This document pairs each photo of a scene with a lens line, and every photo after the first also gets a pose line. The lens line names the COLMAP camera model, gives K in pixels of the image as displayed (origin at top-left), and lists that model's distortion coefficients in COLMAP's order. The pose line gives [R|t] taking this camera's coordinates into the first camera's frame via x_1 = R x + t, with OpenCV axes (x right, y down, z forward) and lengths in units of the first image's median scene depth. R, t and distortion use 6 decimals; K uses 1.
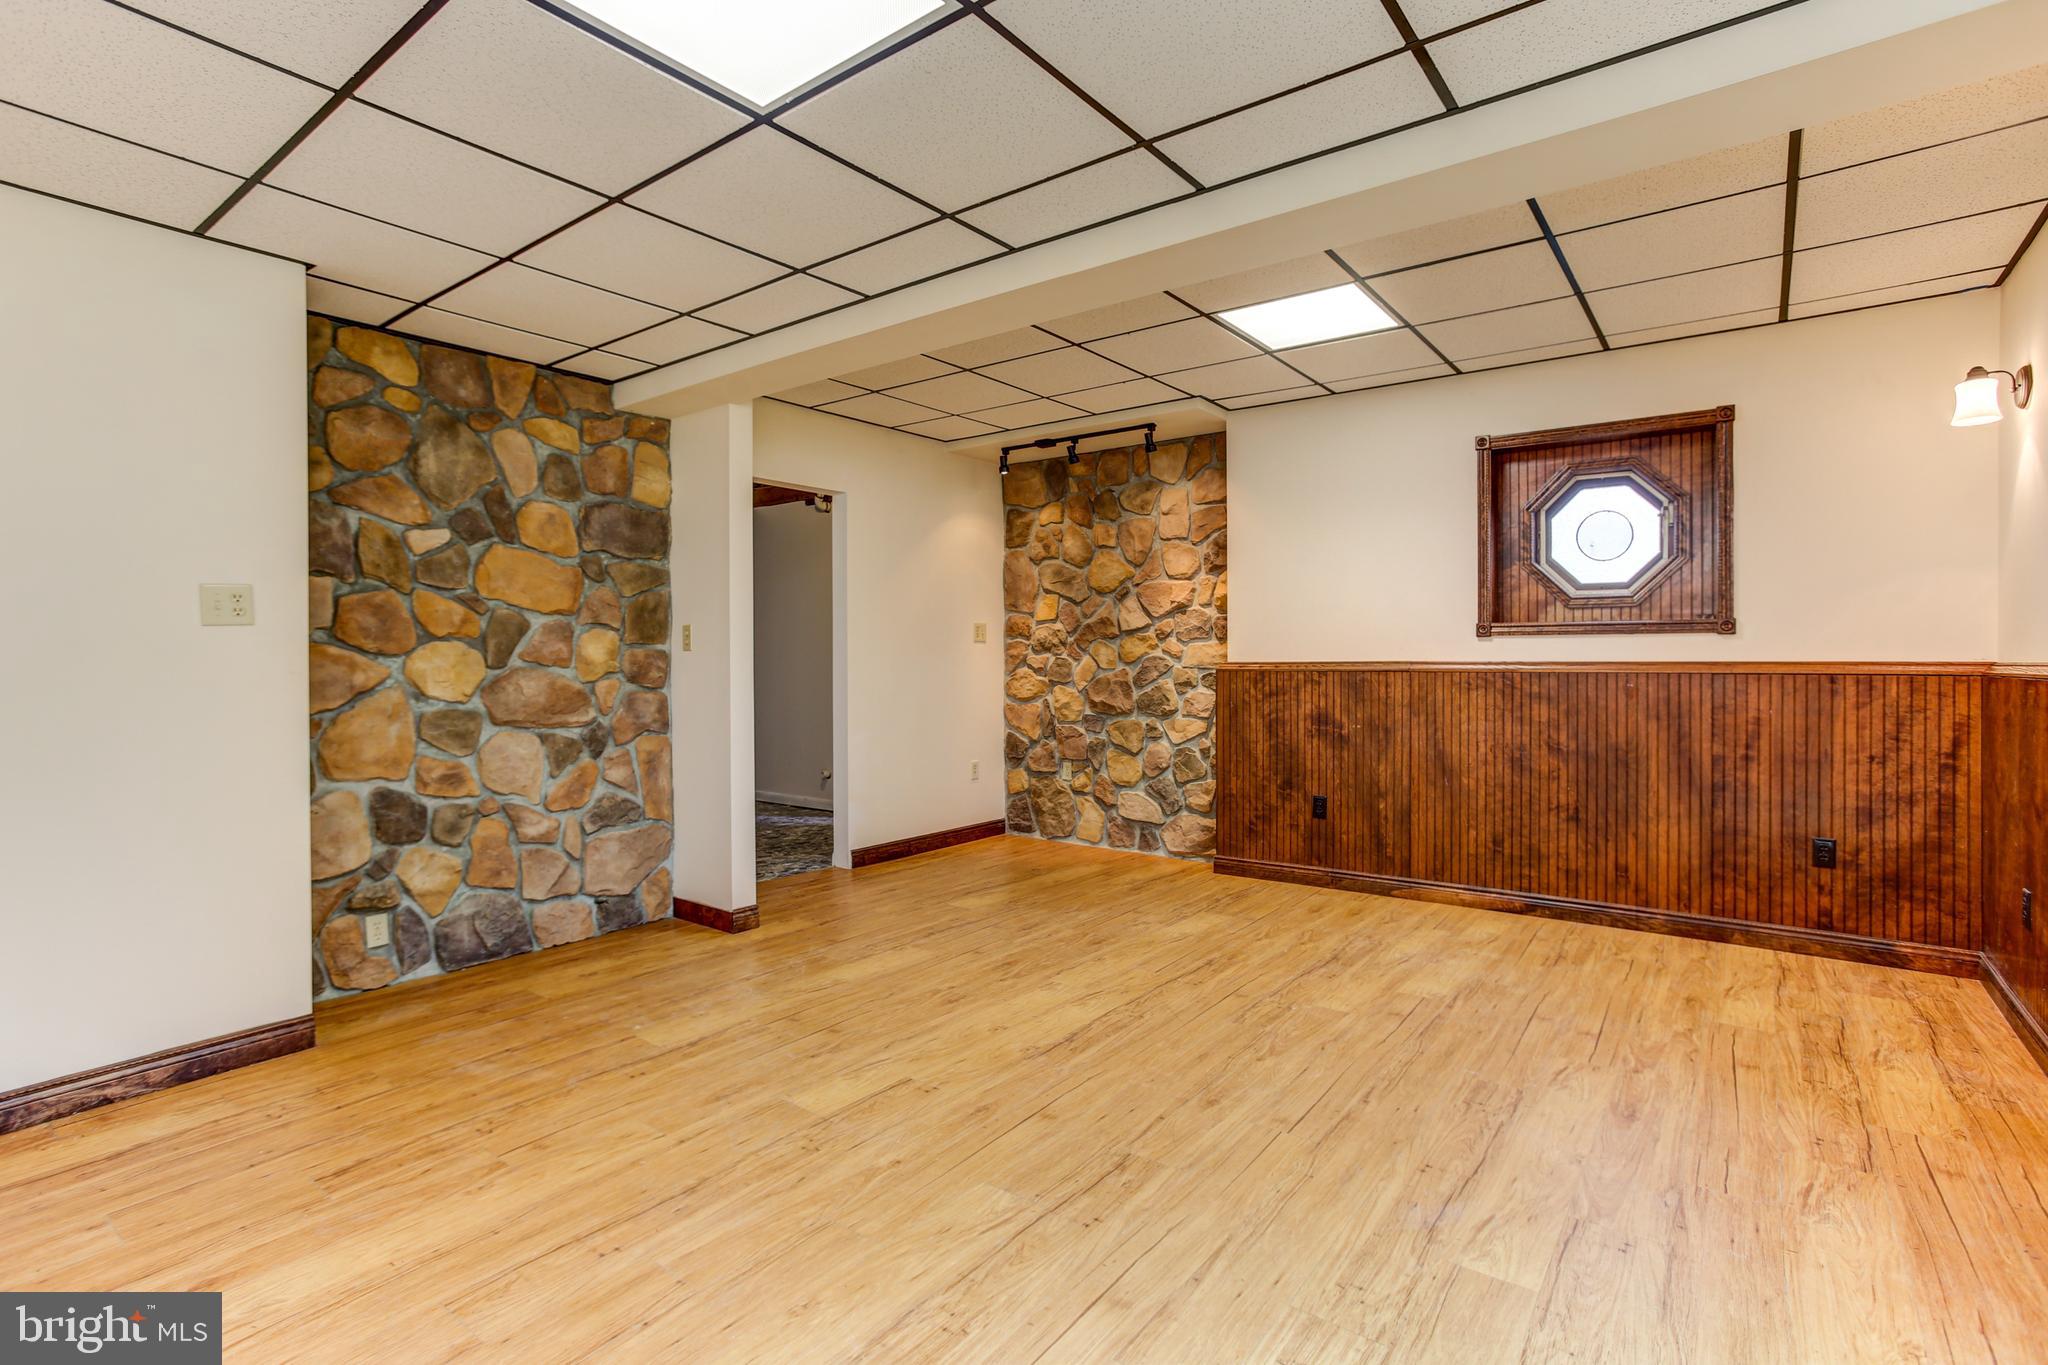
lens RADIAL K [[1004.5, 0, 1024.1], [0, 1004.5, 662.5], [0, 0, 1]] dist [-0.053266, 0.033492]
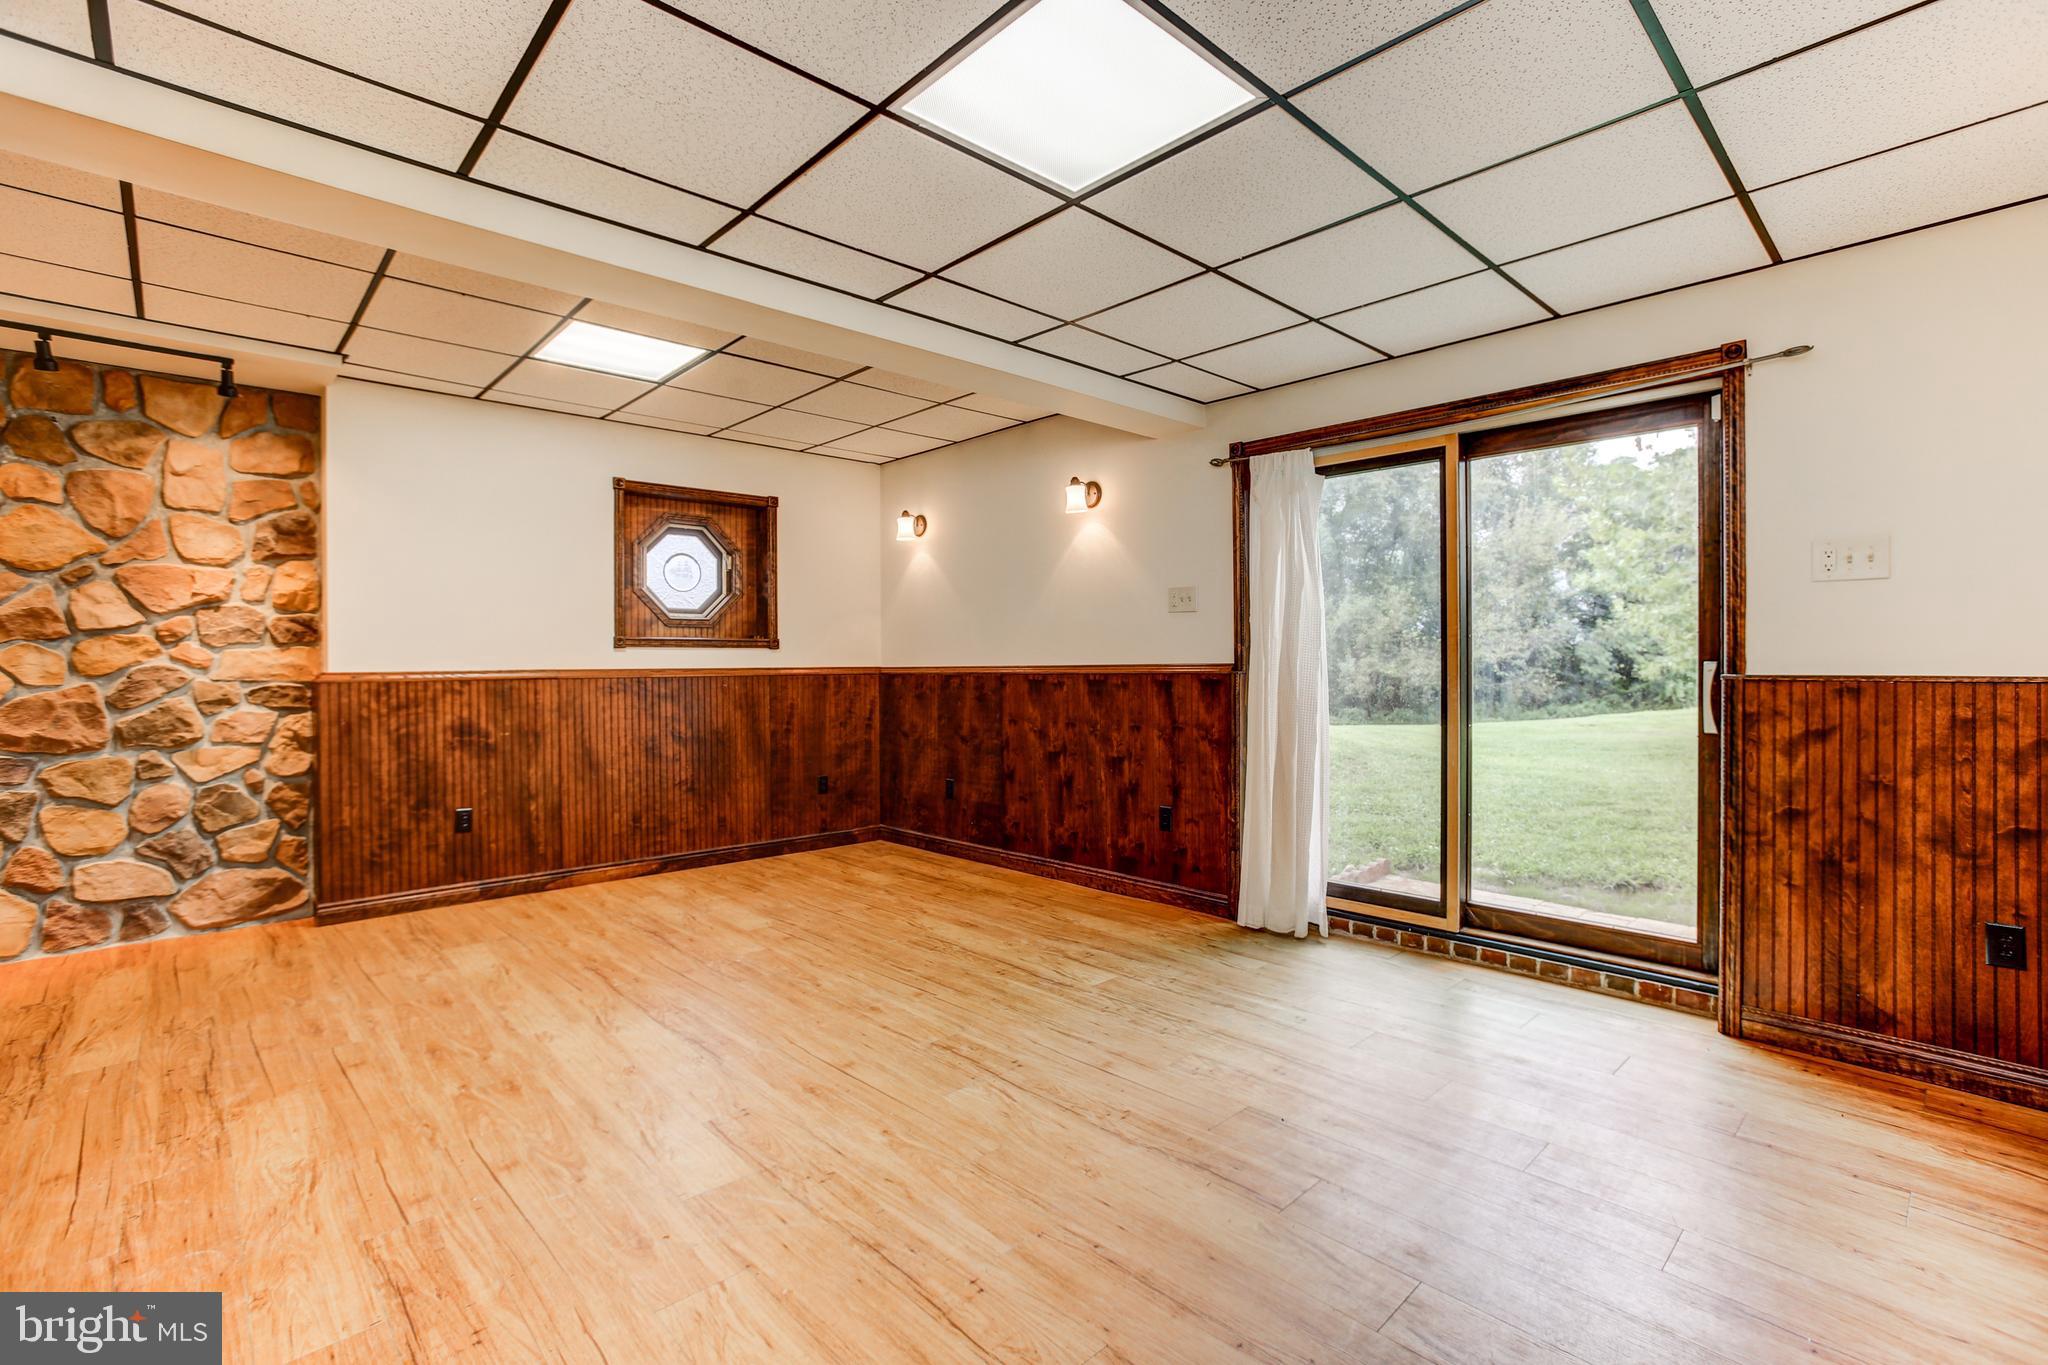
lens RADIAL K [[940.8, 0, 1038.2], [0, 940.8, 666.9], [0, 0, 1]] dist [-0.063293, 0.033774]
pose [[0.147964, -0.002772, 0.988989, -0.530025], [0.011232, 0.999936, 0.001122, 0.000749], [-0.988929, 0.010942, 0.147986, 0.331261]]
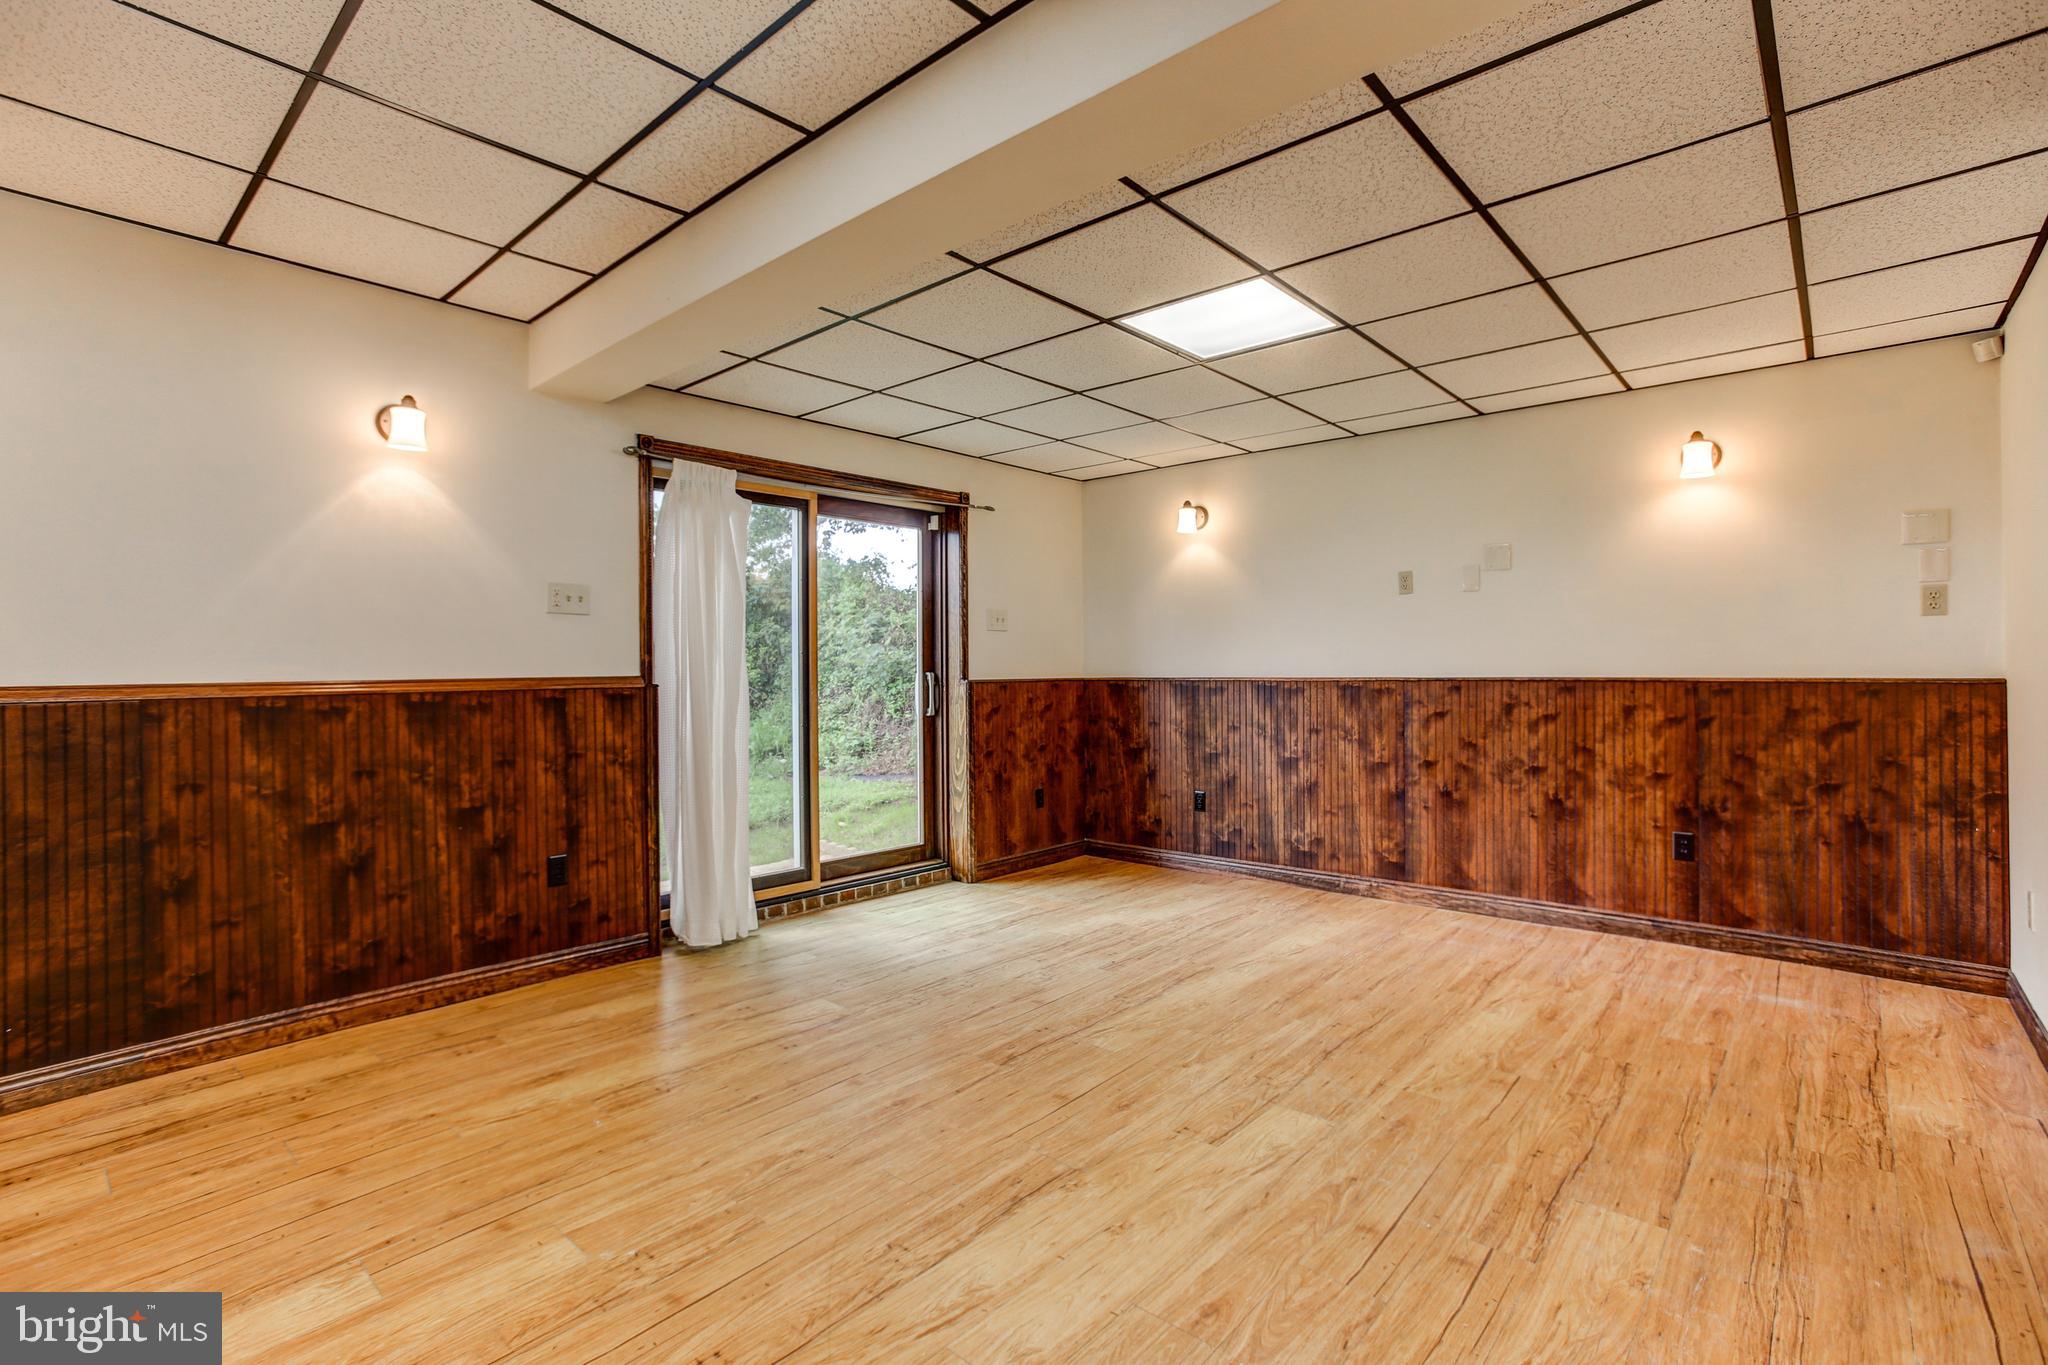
lens RADIAL K [[940.8, 0, 1038.2], [0, 940.8, 666.9], [0, 0, 1]] dist [-0.063293, 0.033774]
pose [[-0.998021, 0.011715, 0.061776, -0.009764], [0.011917, 0.999925, 0.002897, -0.005307], [-0.061737, 0.003628, -0.998086, 1.064007]]
